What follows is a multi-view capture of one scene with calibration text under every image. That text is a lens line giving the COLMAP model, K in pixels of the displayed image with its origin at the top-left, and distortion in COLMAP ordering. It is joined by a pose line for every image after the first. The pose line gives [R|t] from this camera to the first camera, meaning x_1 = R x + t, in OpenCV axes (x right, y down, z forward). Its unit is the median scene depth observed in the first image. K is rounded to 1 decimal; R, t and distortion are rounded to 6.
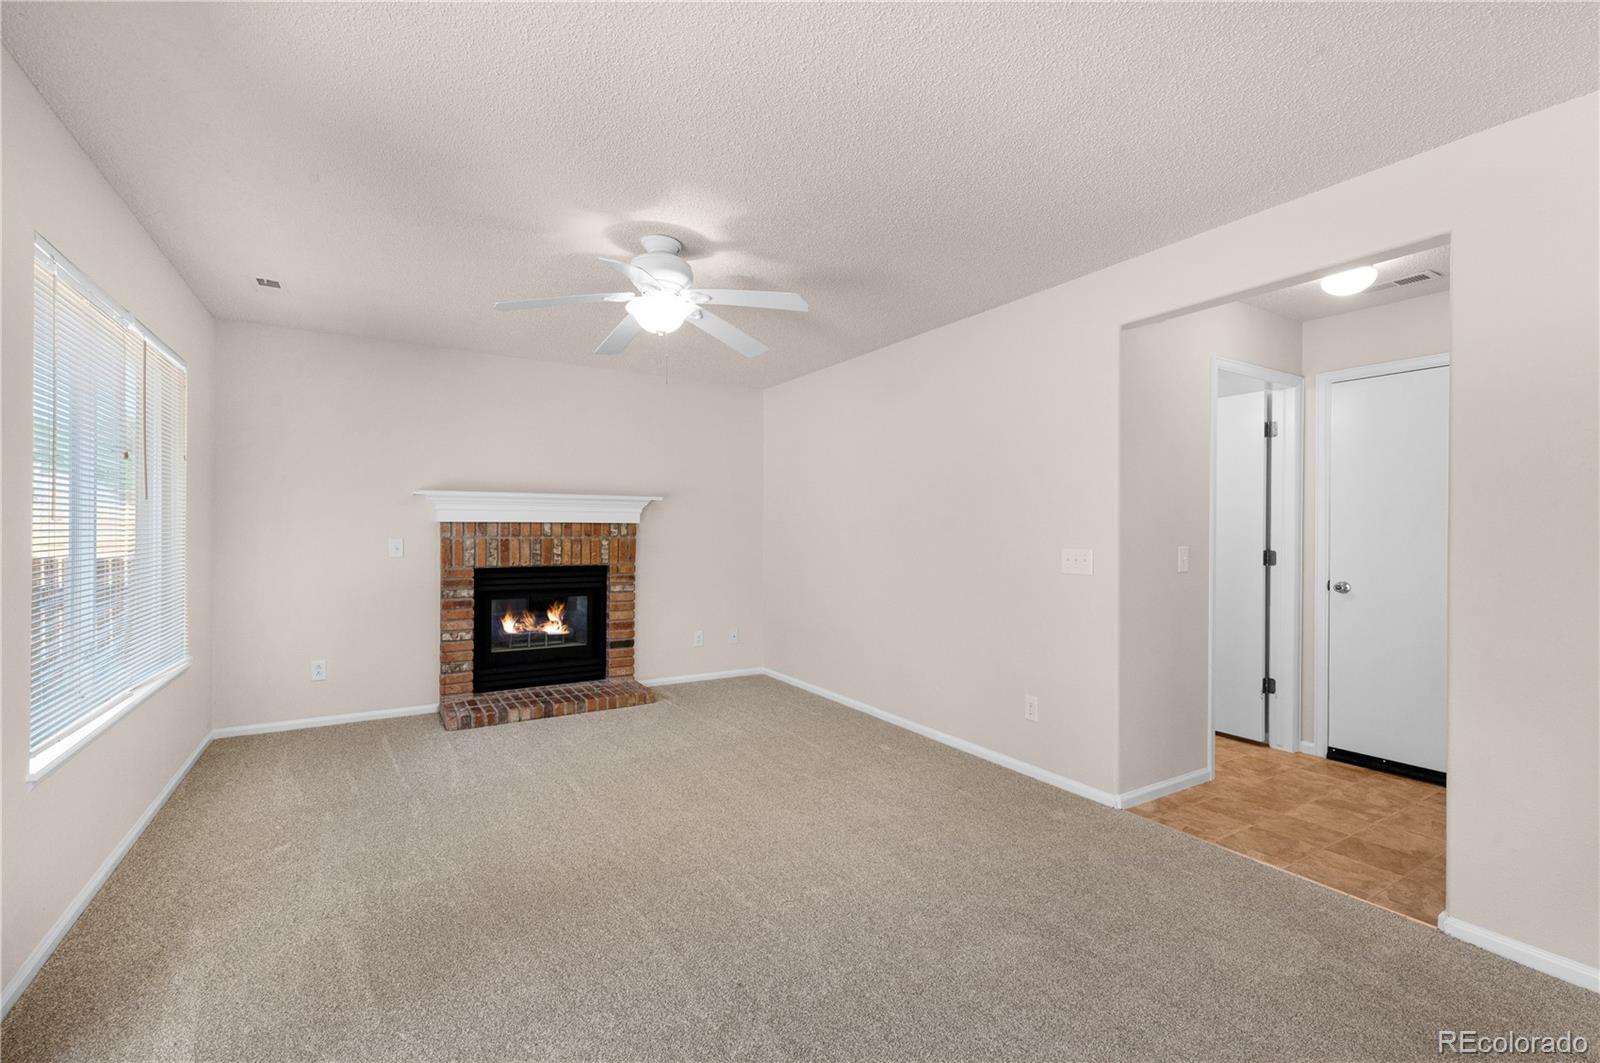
lens RADIAL K [[685.9, 0, 797.7], [0, 685.9, 519.4], [0, 0, 1]] dist [0.017582, -0.010287]
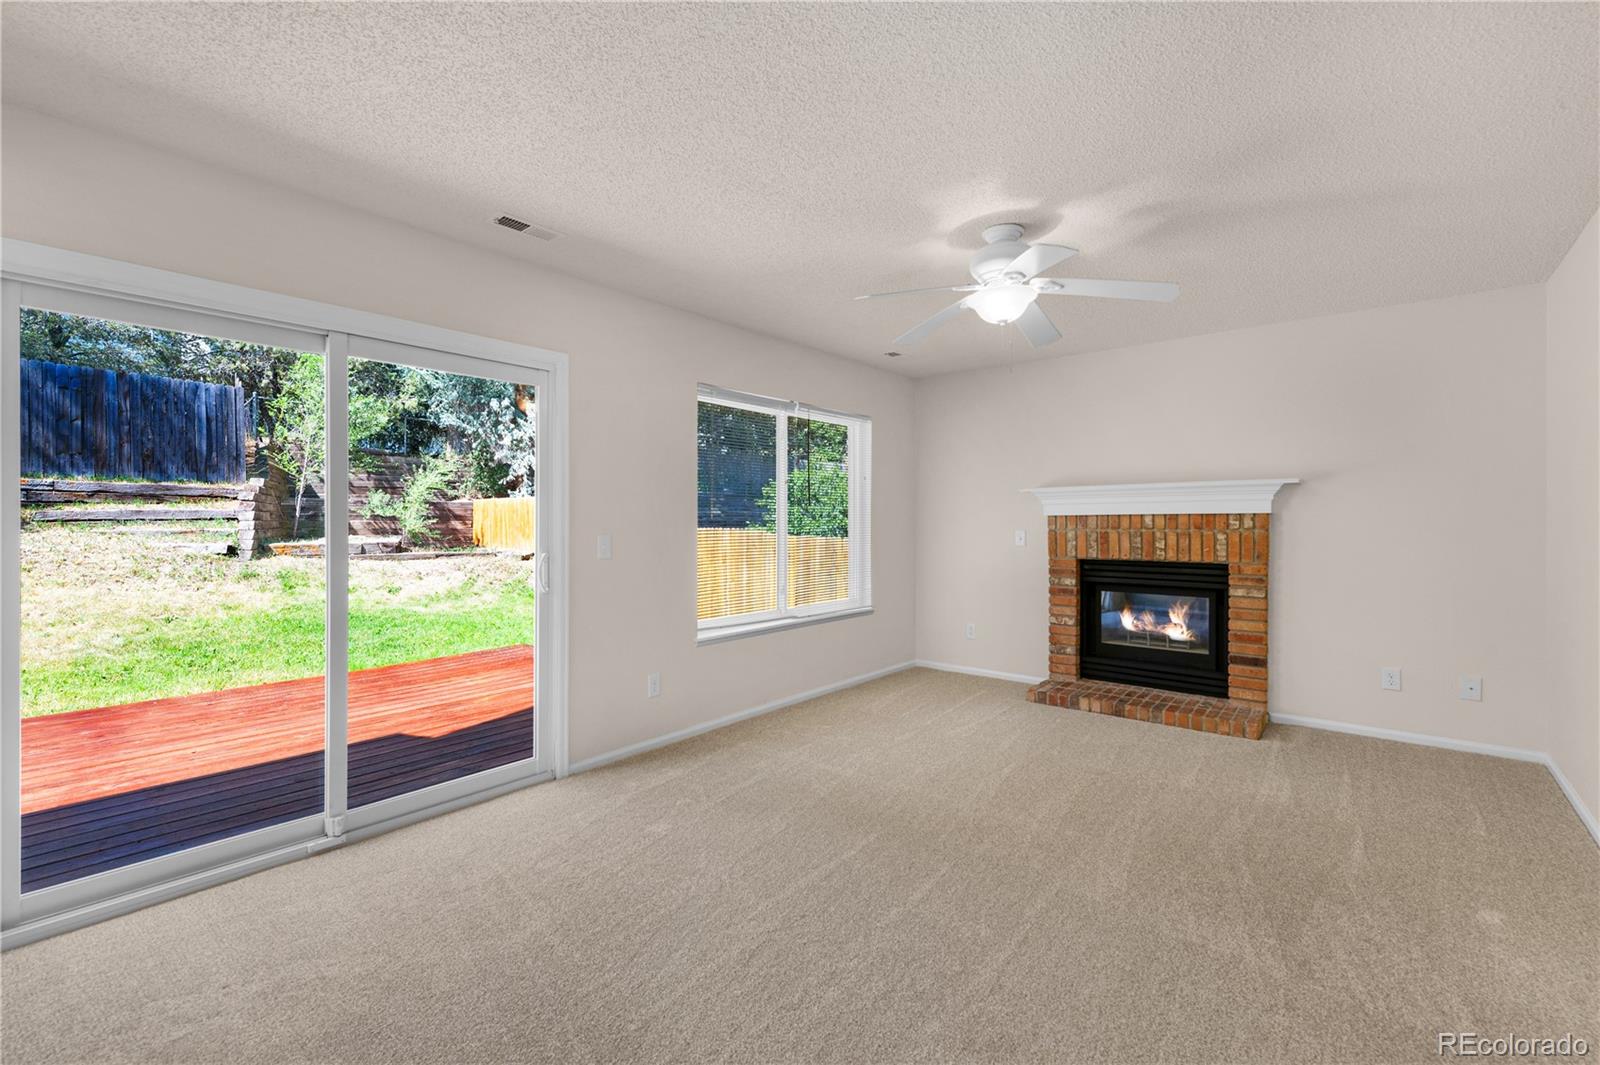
lens RADIAL K [[695.2, 0, 796.2], [0, 695.2, 501.2], [0, 0, 1]] dist [0.017113, -0.000203]
pose [[0.310484, -0.037353, -0.949844, 0.403551], [0.016005, 0.999291, -0.034066, 0.011519], [0.950444, -0.004625, 0.310862, 0.246584]]
